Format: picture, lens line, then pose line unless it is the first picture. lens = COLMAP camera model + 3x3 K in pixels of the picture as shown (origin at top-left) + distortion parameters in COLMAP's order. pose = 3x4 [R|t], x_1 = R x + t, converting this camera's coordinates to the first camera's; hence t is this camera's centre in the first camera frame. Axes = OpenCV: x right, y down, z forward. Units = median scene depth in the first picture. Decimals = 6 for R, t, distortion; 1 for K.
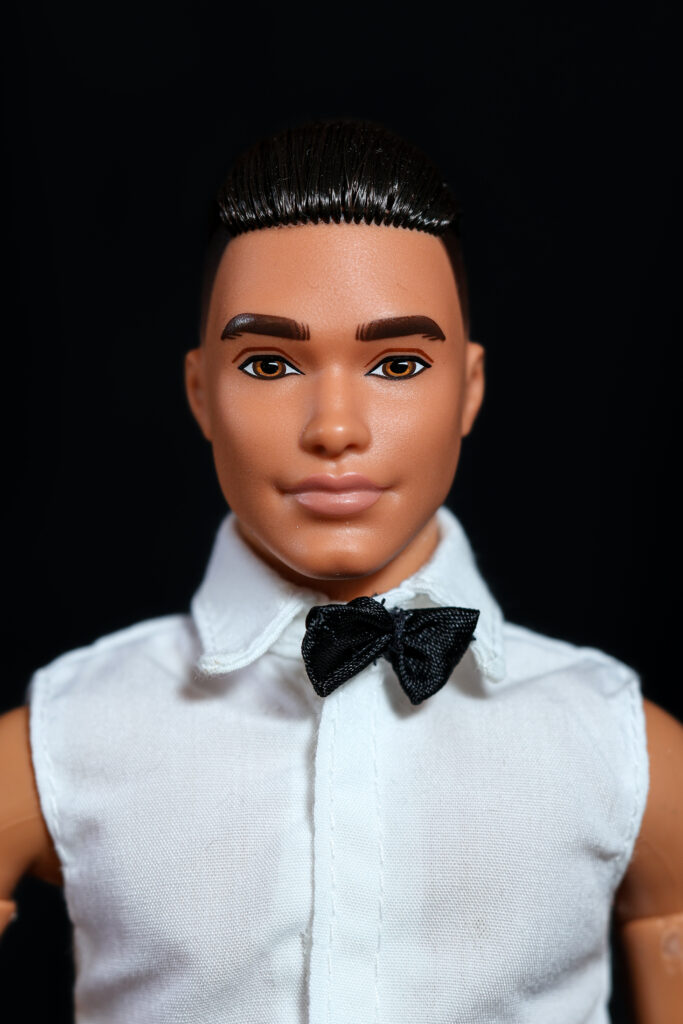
lens RADIAL K [[5372.4, 0, 341.5], [0, 5372.4, 512.0], [0, 0, 1]] dist [0.298333, 0.803436]
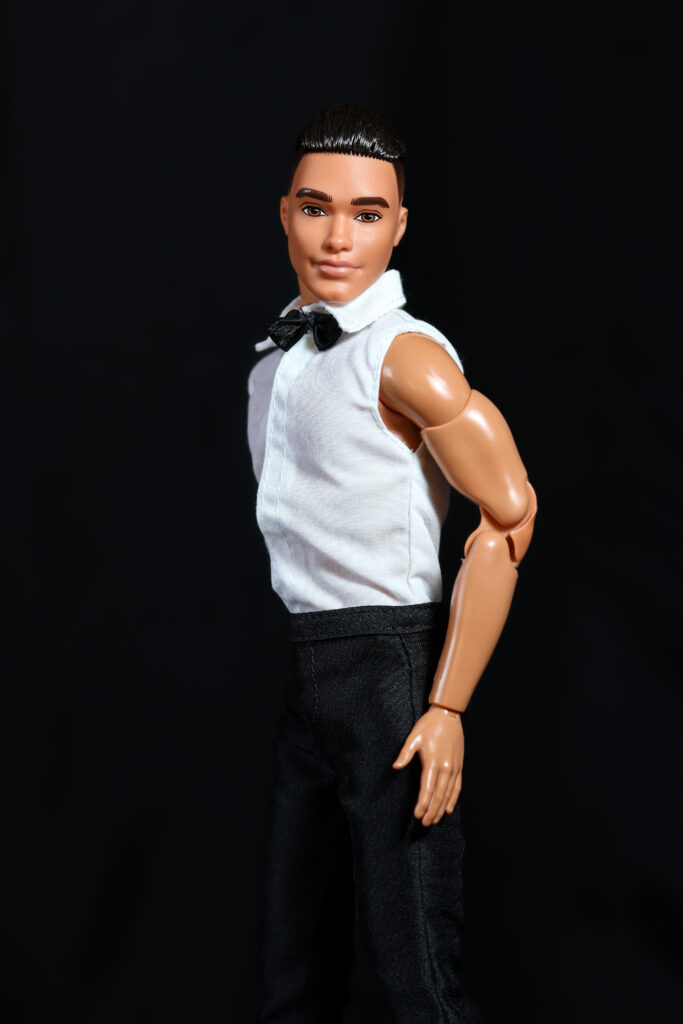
lens RADIAL K [[5372.4, 0, 341.5], [0, 5372.4, 512.0], [0, 0, 1]] dist [0.298333, 0.803436]
pose [[0.993443, 0.112132, -0.022299, 0.066686], [-0.110095, 0.990871, 0.077803, -0.081503], [0.030819, -0.074838, 0.996719, -1.385934]]
